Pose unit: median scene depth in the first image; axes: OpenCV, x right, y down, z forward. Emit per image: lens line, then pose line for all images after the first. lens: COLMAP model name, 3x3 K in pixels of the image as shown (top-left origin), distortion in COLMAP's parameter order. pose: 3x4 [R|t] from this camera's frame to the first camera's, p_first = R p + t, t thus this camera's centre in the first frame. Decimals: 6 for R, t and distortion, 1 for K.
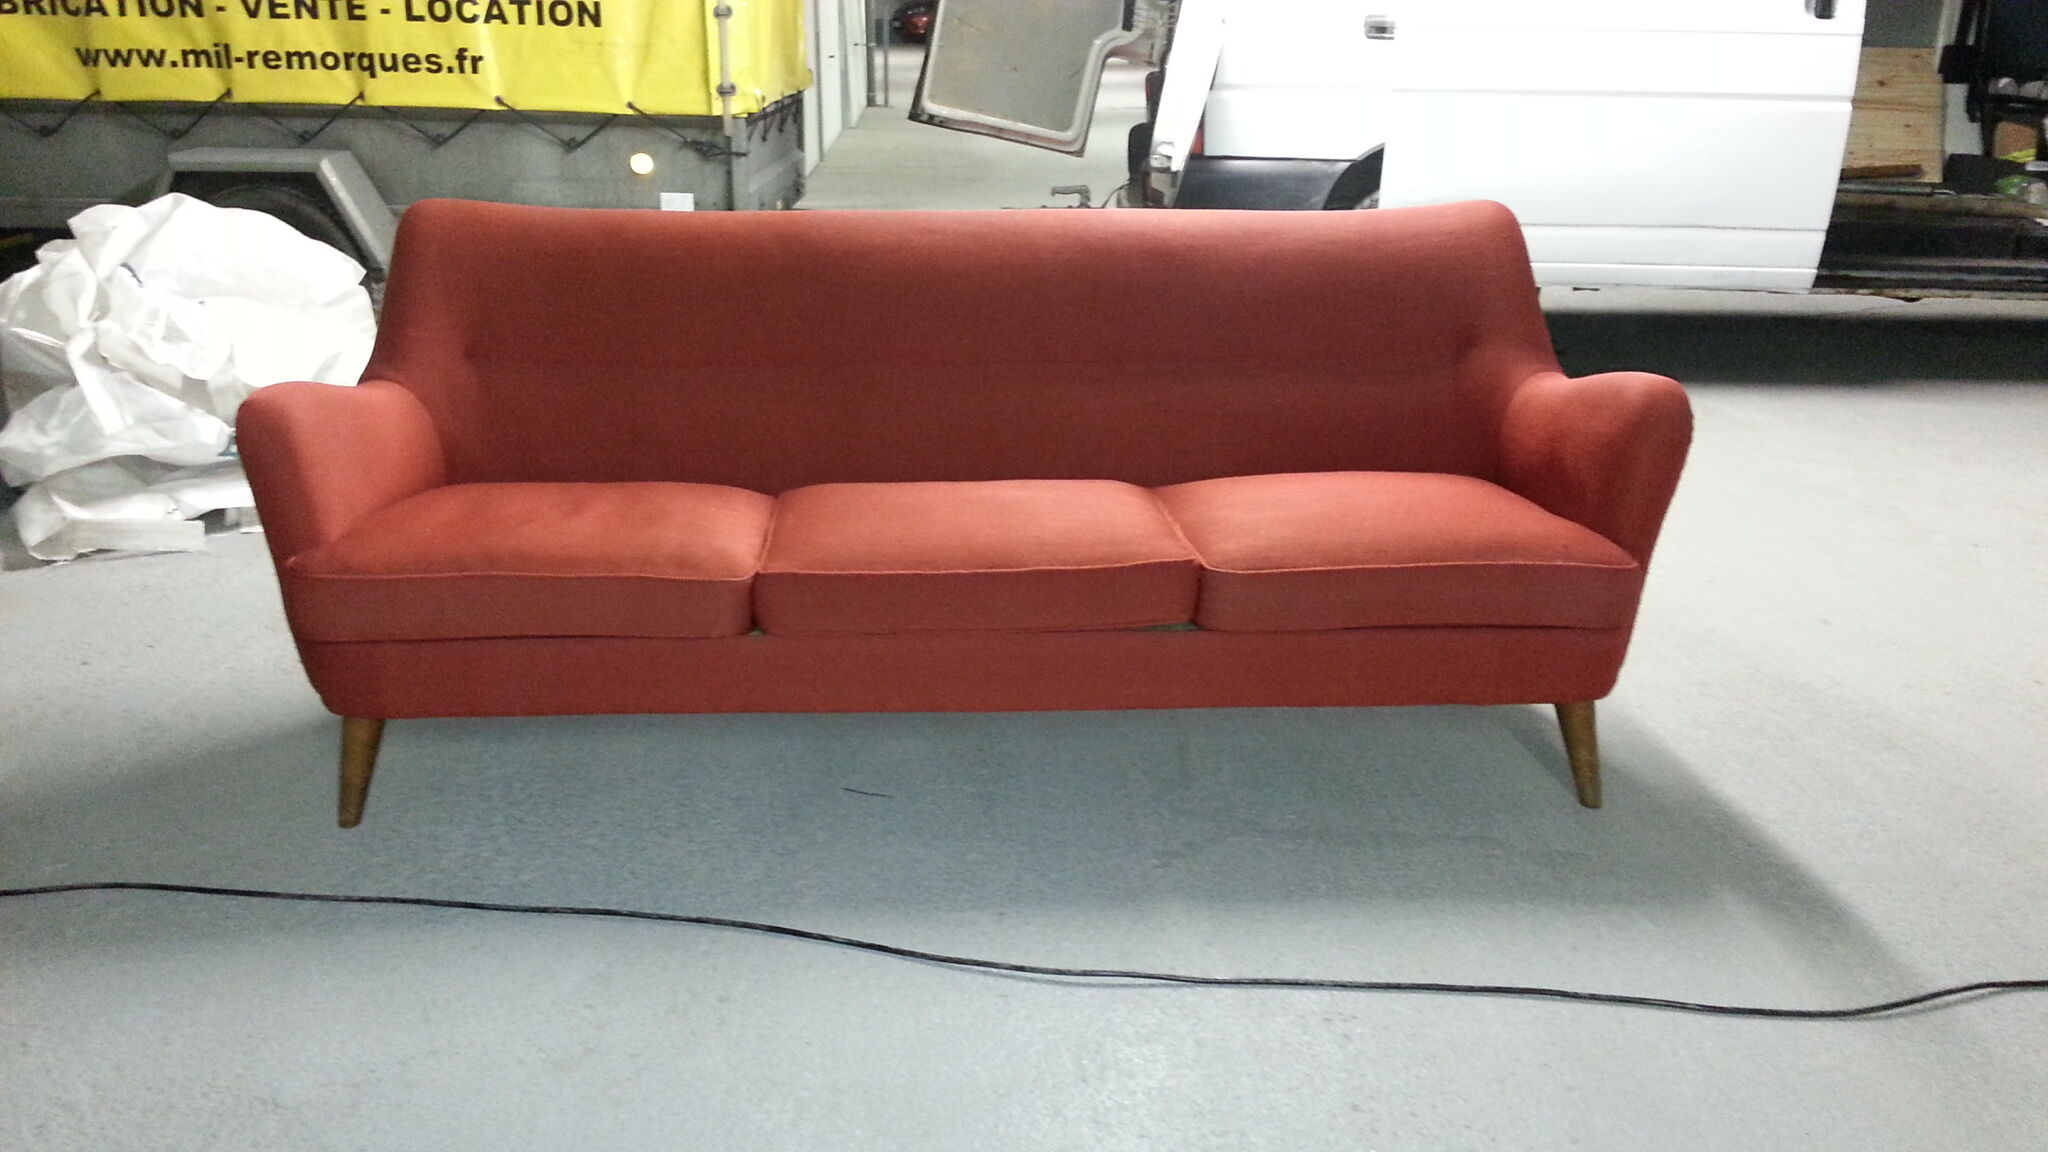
lens RADIAL K [[1660.3, 0, 999.2], [0, 1660.3, 585.1], [0, 0, 1]] dist [0.109345, -0.200966]
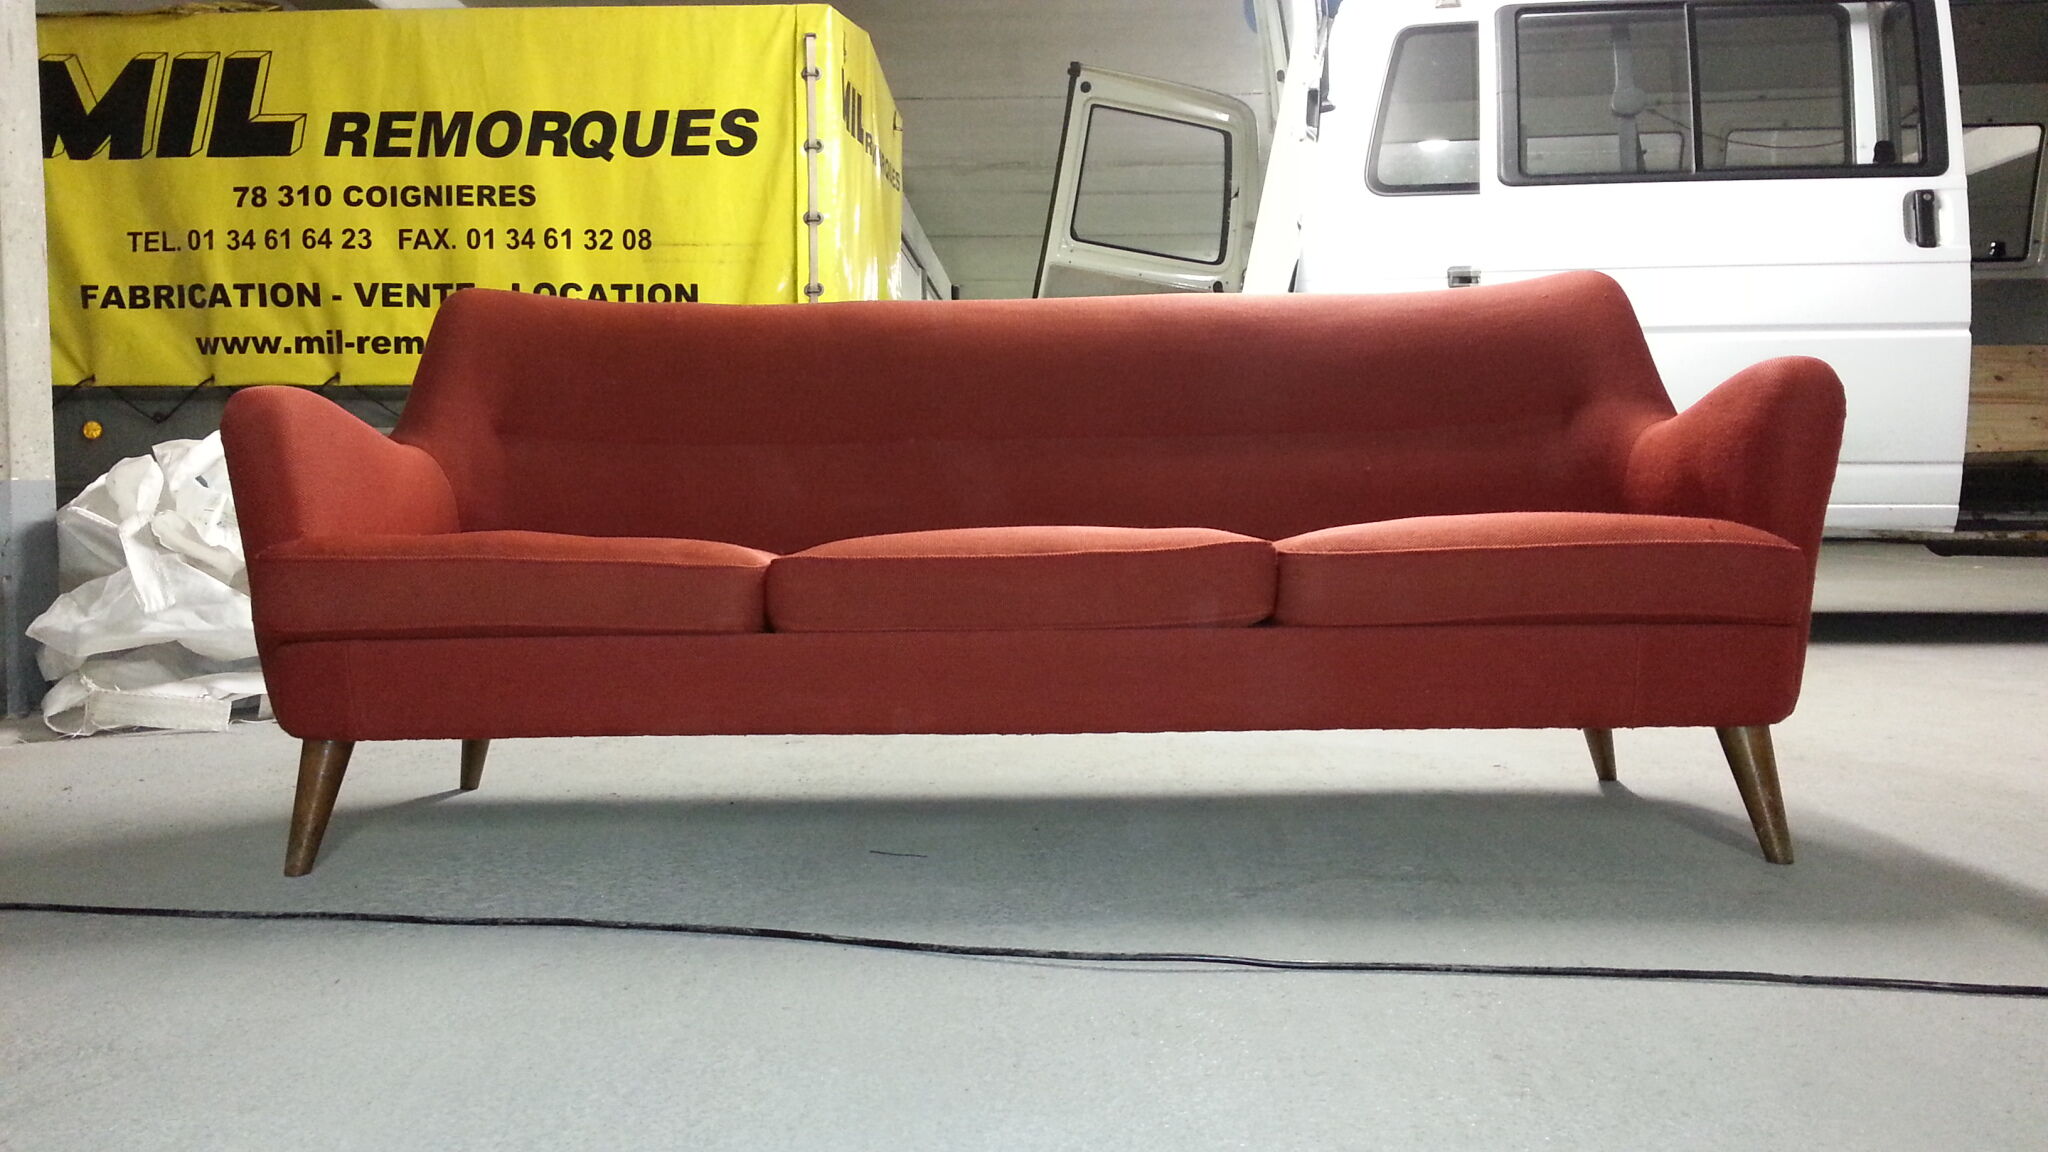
lens RADIAL K [[1660.3, 0, 999.2], [0, 1660.3, 585.1], [0, 0, 1]] dist [0.109345, -0.200966]
pose [[0.997468, -0.015606, -0.069377, 0.017165], [-0.004518, 0.959743, -0.280844, 0.119040], [0.070967, 0.280447, 0.957243, 0.078745]]
